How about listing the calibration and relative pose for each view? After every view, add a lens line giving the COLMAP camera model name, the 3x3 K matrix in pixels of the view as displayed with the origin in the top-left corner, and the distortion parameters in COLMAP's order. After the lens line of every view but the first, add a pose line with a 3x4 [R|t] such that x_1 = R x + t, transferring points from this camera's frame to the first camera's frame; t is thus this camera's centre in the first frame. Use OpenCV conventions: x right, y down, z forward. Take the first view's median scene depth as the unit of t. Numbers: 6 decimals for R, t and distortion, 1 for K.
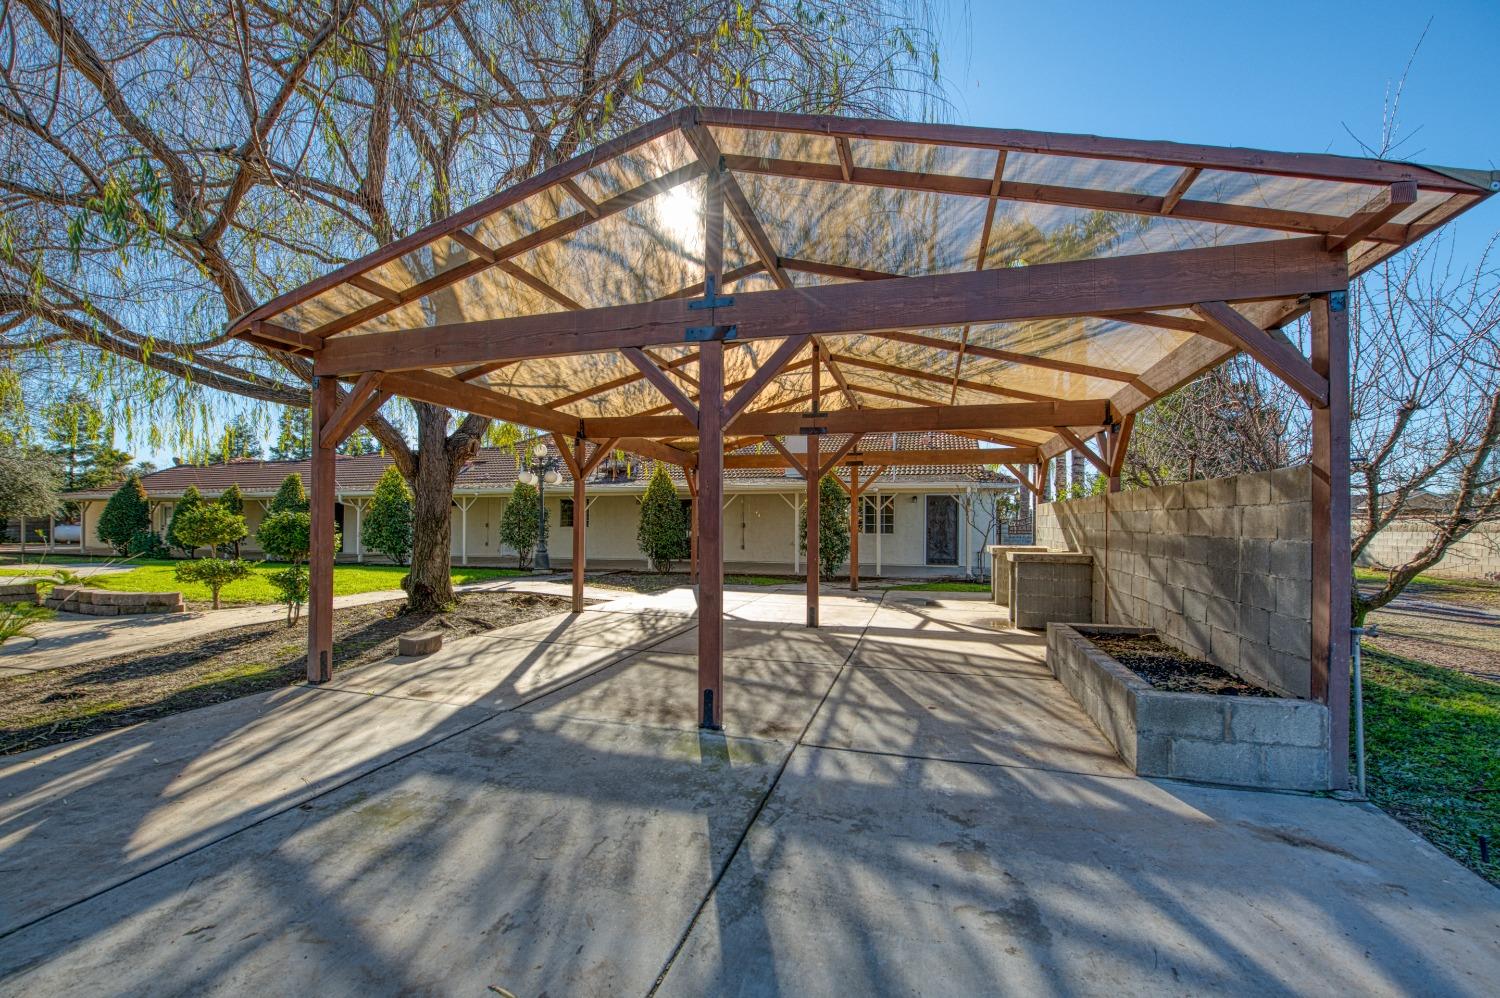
lens RADIAL K [[598.7, 0, 749.1], [0, 598.7, 506.5], [0, 0, 1]] dist [-0.013780, -0.001005]
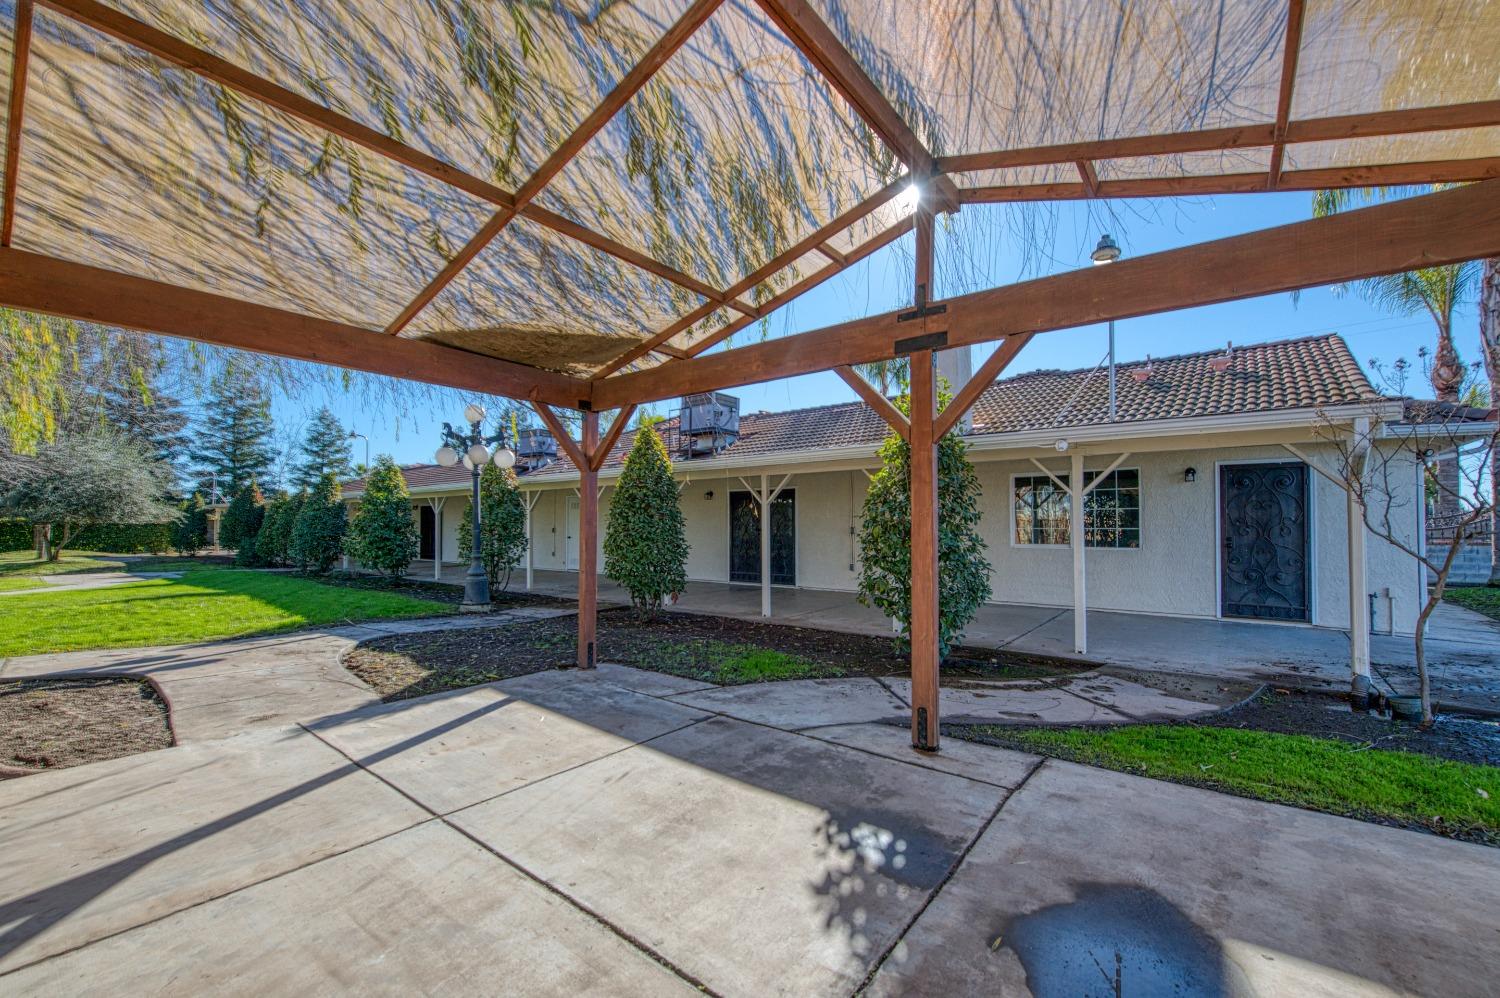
lens RADIAL K [[598.7, 0, 753.3], [0, 598.7, 508.2], [0, 0, 1]] dist [-0.013780, -0.001005]
pose [[0.925549, -0.015371, -0.378317, 0.139984], [0.017979, 0.999833, 0.003364, 0.006734], [0.378202, -0.009916, 0.925670, 0.452756]]
